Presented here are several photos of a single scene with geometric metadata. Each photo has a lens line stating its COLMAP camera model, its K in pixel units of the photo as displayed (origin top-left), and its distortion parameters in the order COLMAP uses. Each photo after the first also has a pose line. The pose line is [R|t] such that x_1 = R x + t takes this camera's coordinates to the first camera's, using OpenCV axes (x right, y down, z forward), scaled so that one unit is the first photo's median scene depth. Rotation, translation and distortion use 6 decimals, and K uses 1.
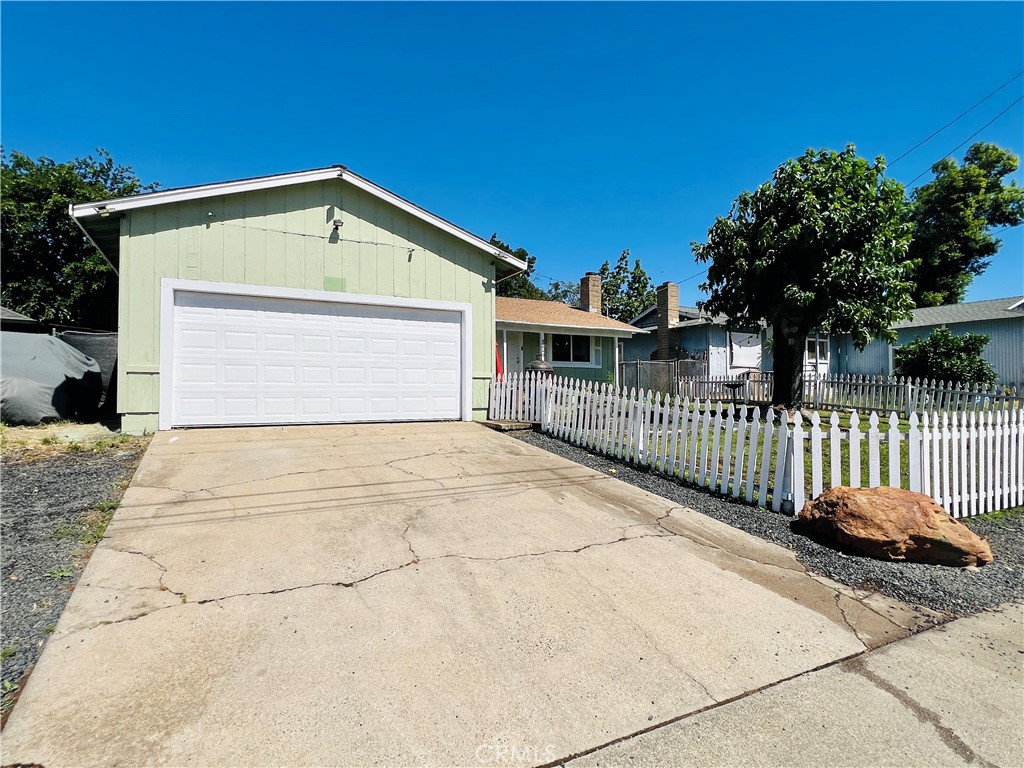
lens RADIAL K [[536.5, 0, 509.9], [0, 536.5, 384.3], [0, 0, 1]] dist [-0.005445, -0.000187]
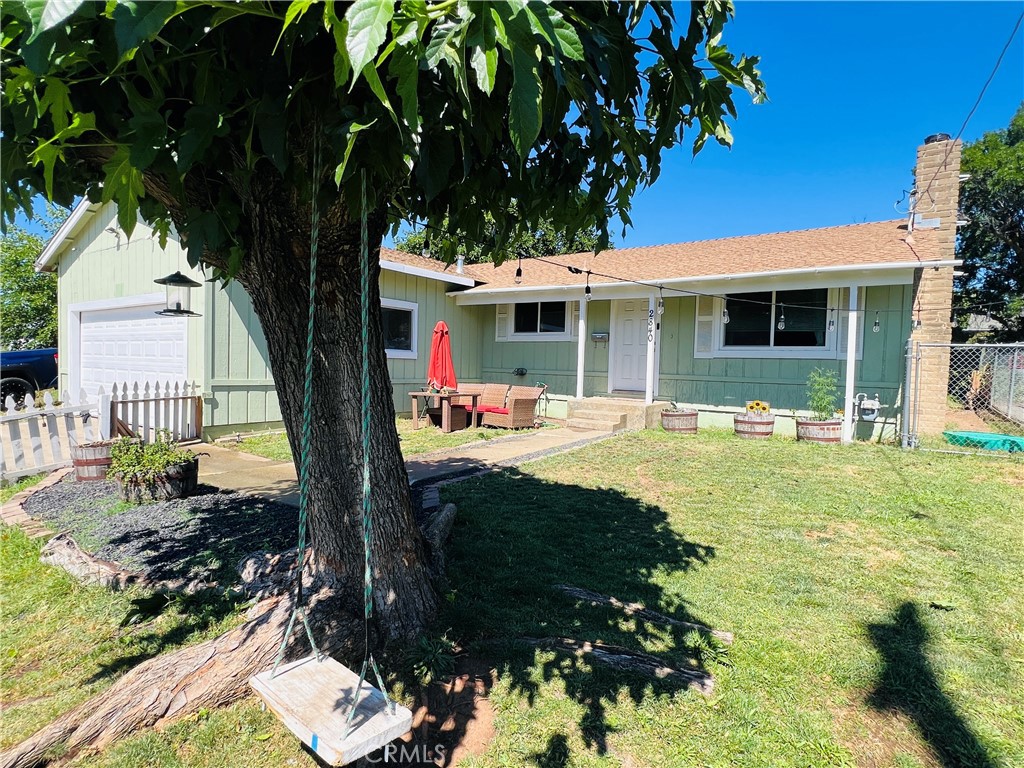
lens RADIAL K [[536.5, 0, 504.9], [0, 536.5, 387.4], [0, 0, 1]] dist [-0.005445, -0.000187]
pose [[0.458459, 0.050362, -0.887287, 0.879964], [-0.008346, 0.998593, 0.052367, -0.055378], [0.888676, -0.016603, 0.458235, 1.104925]]
